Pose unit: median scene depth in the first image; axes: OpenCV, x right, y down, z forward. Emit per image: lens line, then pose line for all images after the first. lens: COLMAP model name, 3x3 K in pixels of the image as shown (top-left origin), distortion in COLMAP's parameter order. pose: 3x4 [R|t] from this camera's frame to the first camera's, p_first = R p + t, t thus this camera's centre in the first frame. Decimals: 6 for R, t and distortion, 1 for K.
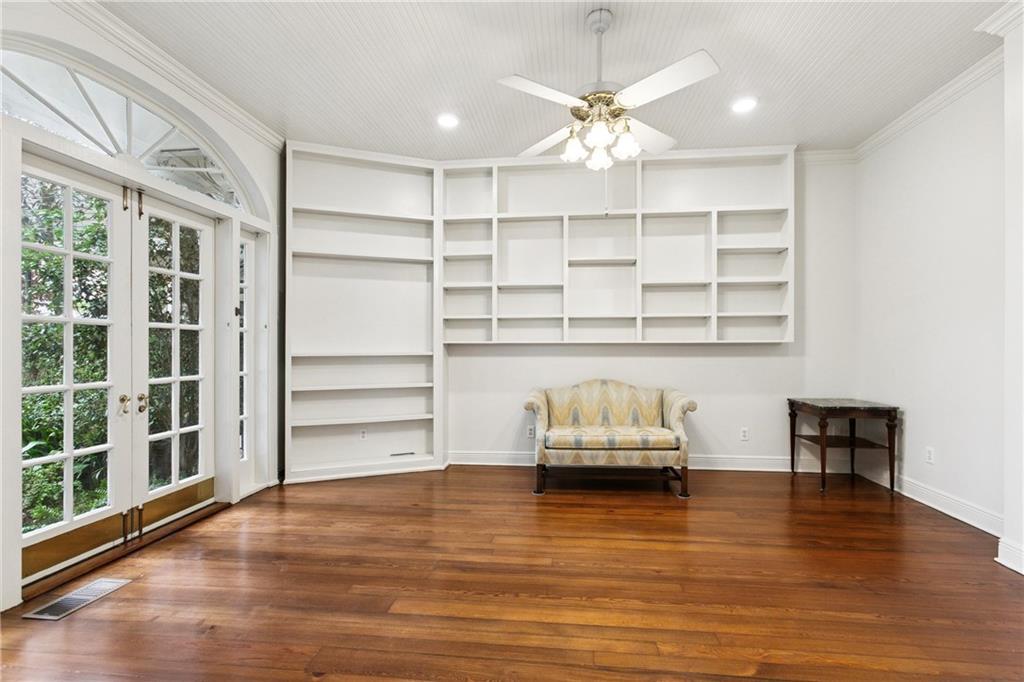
lens RADIAL K [[457.0, 0, 530.5], [0, 457.0, 341.2], [0, 0, 1]] dist [-0.004347, 0.002382]
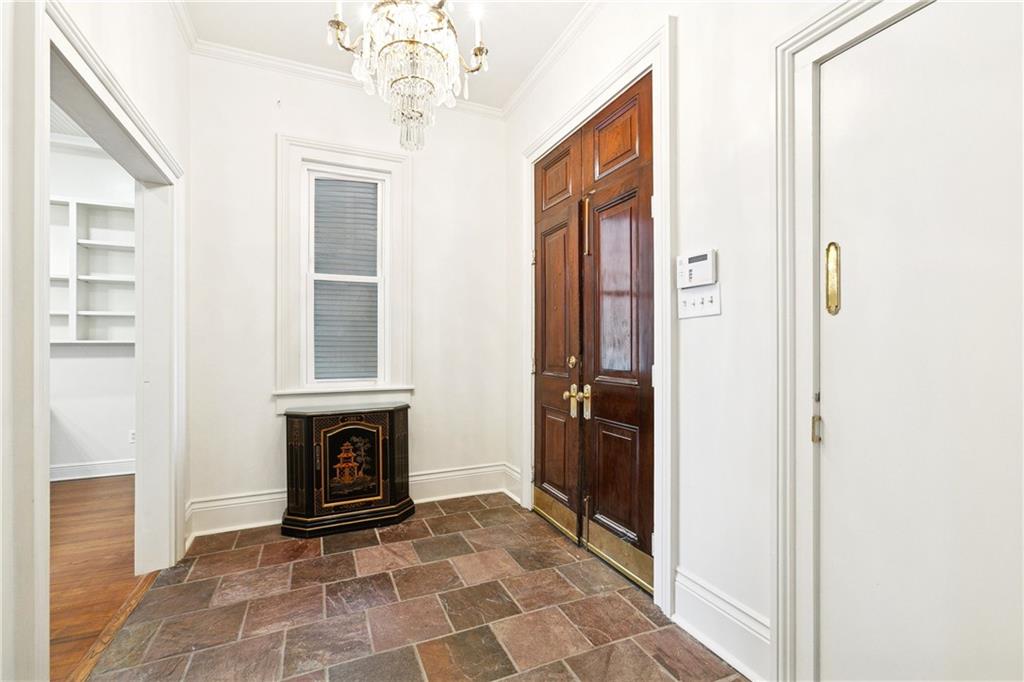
lens RADIAL K [[457.0, 0, 514.6], [0, 457.0, 344.1], [0, 0, 1]] dist [-0.004347, 0.002382]
pose [[0.870893, -0.001045, 0.491471, 0.725812], [-0.003036, 0.999967, 0.007507, -0.004084], [-0.491463, -0.008030, 0.870861, -0.258933]]
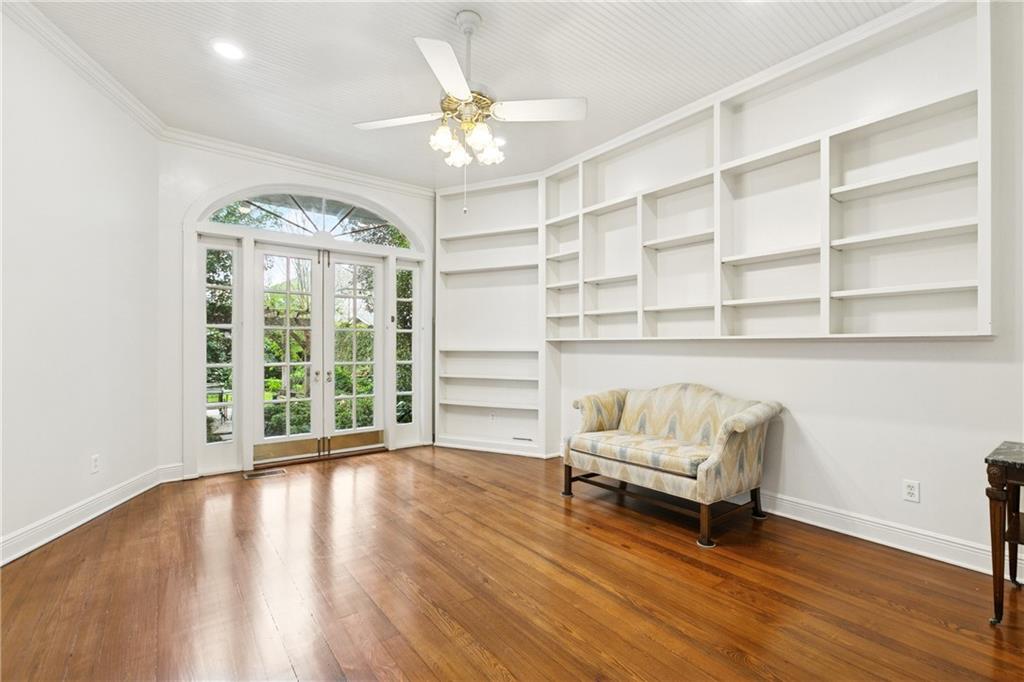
lens RADIAL K [[457.0, 0, 518.6], [0, 457.0, 340.6], [0, 0, 1]] dist [-0.004347, 0.002382]
pose [[0.695908, -0.003578, -0.718122, 0.563057], [0.004231, 0.999991, -0.000883, 0.005839], [0.718119, -0.002424, 0.695917, 0.221686]]
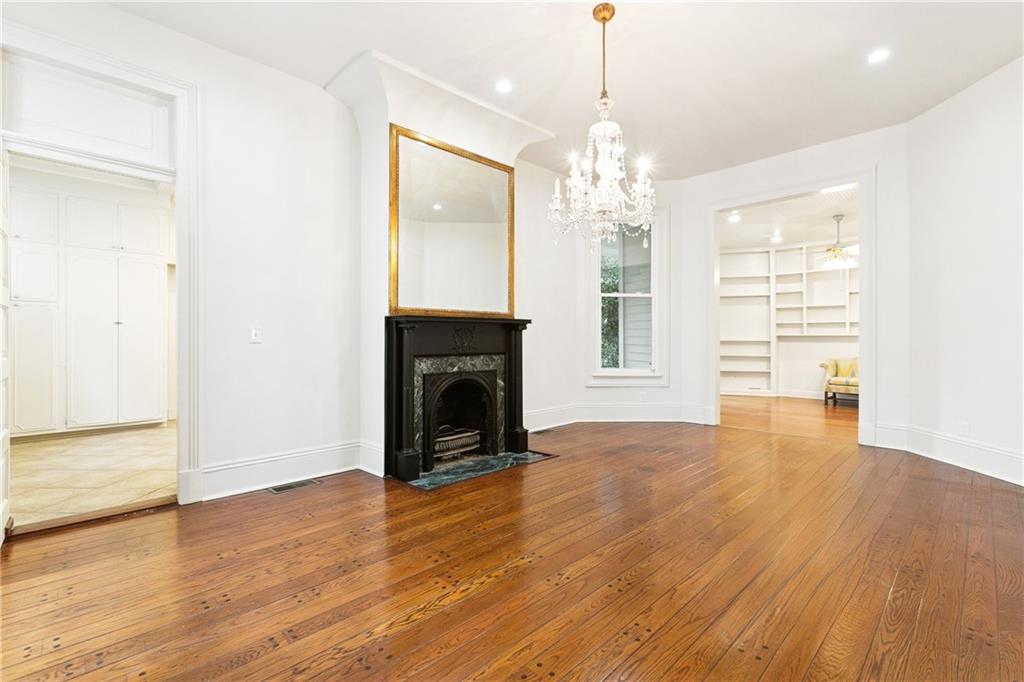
lens RADIAL K [[457.0, 0, 526.7], [0, 457.0, 331.8], [0, 0, 1]] dist [-0.004347, 0.002382]
pose [[0.771188, -0.006152, -0.636577, 0.263683], [0.005175, 0.999981, -0.003395, -0.011469], [0.636586, -0.000676, 0.771205, -1.359777]]
